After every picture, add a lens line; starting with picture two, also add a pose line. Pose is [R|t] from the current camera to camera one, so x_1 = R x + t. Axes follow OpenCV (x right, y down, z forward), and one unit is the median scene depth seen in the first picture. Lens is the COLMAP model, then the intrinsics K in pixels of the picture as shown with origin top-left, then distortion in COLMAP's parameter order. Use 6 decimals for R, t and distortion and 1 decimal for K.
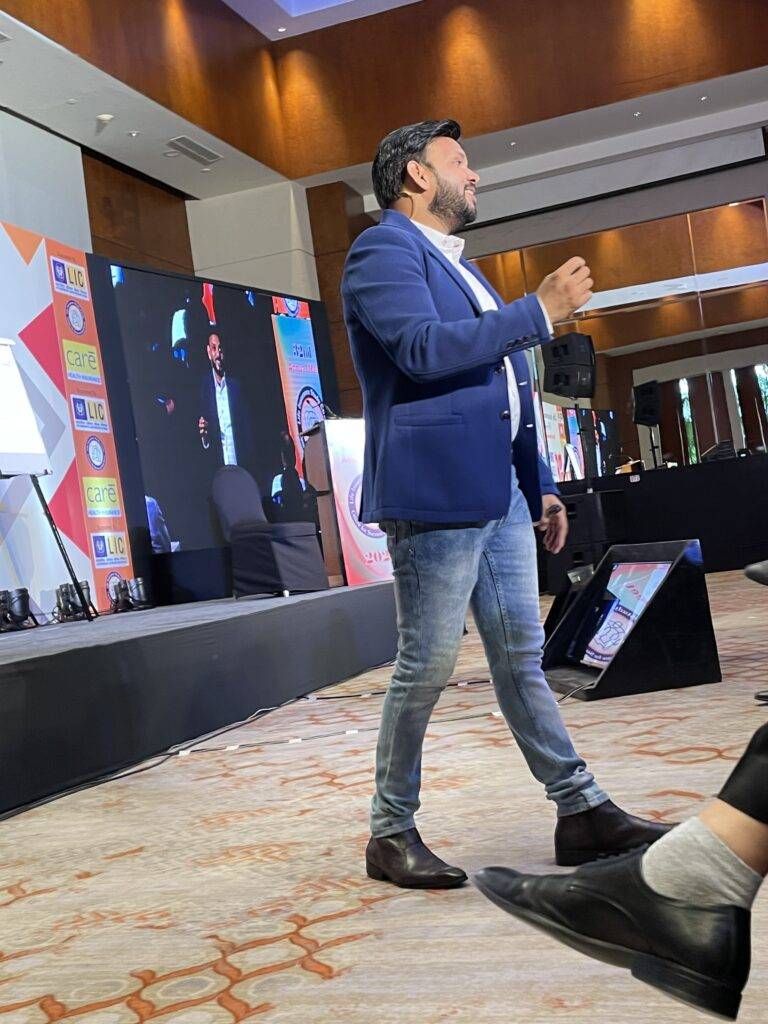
lens RADIAL K [[1204.2, 0, 384.0], [0, 1204.2, 512.0], [0, 0, 1]] dist [0.091058, -0.026217]
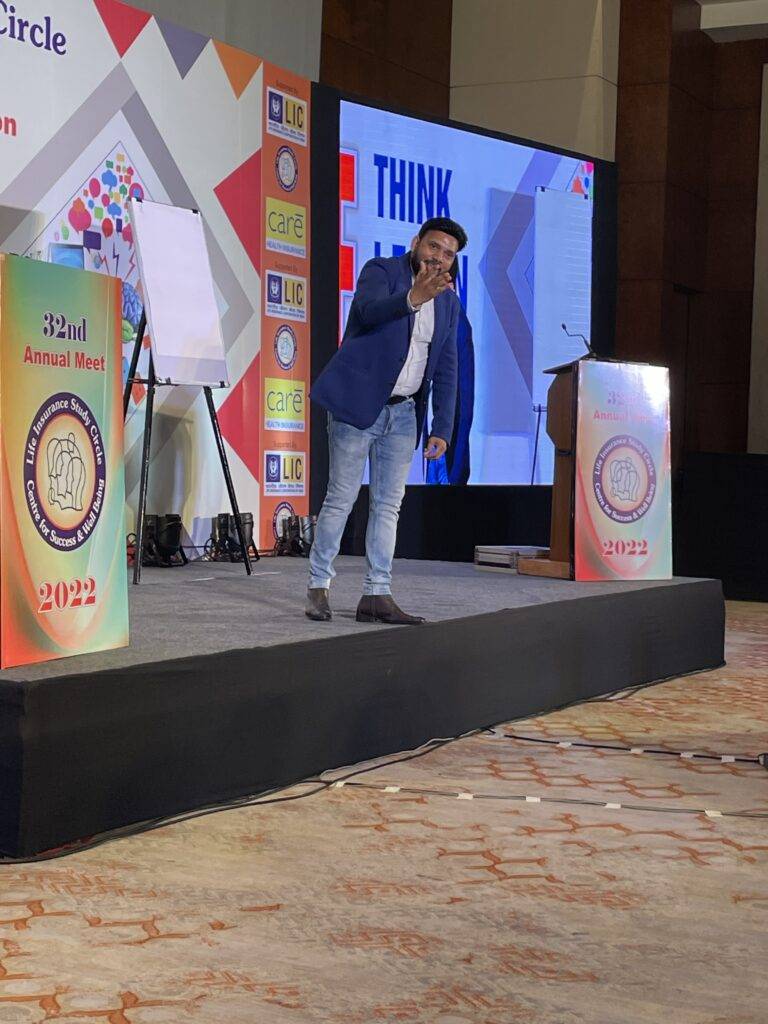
lens RADIAL K [[1688.5, 0, 384.0], [0, 1688.5, 512.0], [0, 0, 1]] dist [0.171788, -0.029374]
pose [[0.974735, 0.161972, -0.153807, 0.015581], [-0.152289, 0.985647, 0.072860, -0.061064], [0.163401, -0.047596, 0.985411, -0.124964]]
